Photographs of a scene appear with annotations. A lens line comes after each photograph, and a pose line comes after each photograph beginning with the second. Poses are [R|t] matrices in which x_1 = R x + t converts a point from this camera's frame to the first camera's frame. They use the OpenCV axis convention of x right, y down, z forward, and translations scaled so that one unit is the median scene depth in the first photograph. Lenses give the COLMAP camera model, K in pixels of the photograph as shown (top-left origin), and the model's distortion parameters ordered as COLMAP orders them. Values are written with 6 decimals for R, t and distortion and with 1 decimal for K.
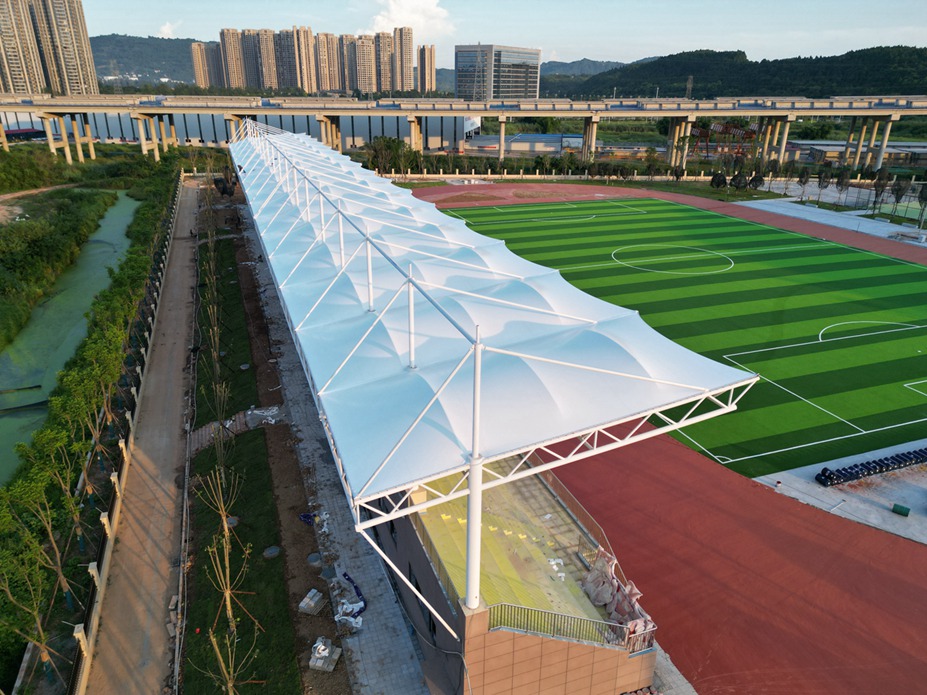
lens RADIAL K [[648.7, 0, 464.2], [0, 648.7, 350.6], [0, 0, 1]] dist [0.065488, -0.062250]
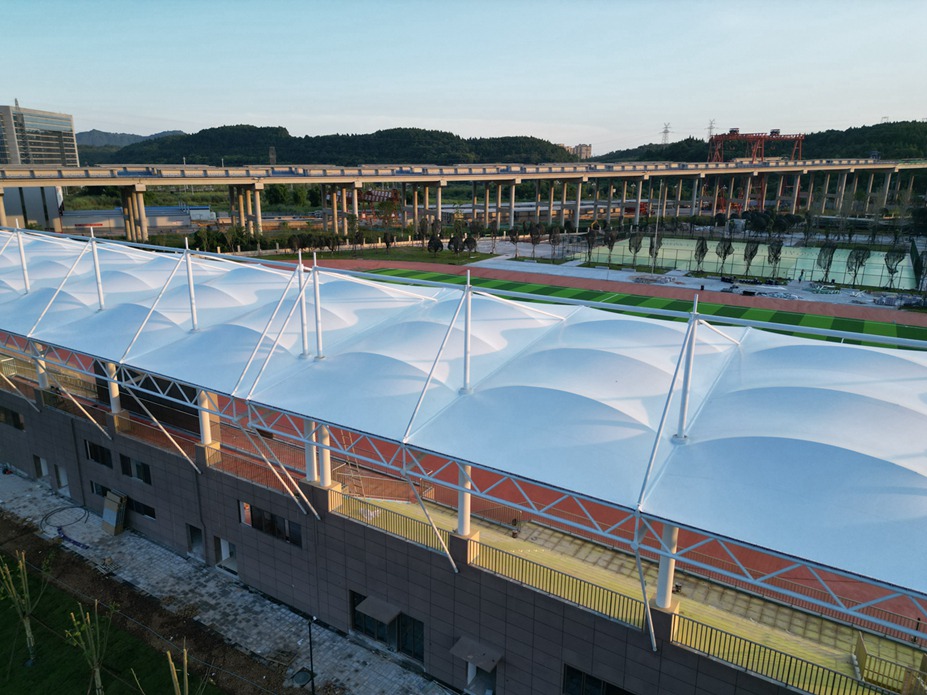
lens RADIAL K [[648.7, 0, 464.2], [0, 648.7, 350.6], [0, 0, 1]] dist [0.065488, -0.062250]
pose [[0.789460, -0.171427, 0.589377, -0.159147], [0.229518, 0.972998, -0.024428, -0.067315], [-0.569275, 0.154558, 0.807489, 0.204828]]
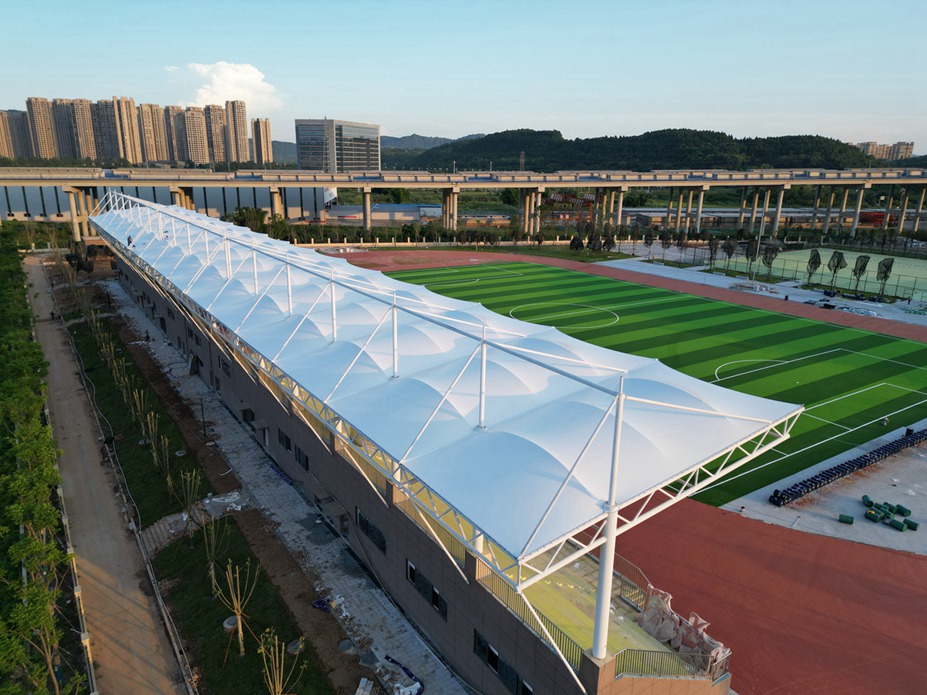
lens RADIAL K [[648.7, 0, 464.2], [0, 648.7, 350.6], [0, 0, 1]] dist [0.065488, -0.062250]
pose [[0.971227, -0.062804, 0.229727, -0.053480], [0.085064, 0.992455, -0.088307, -0.001031], [-0.222448, 0.105307, 0.969241, 0.001441]]
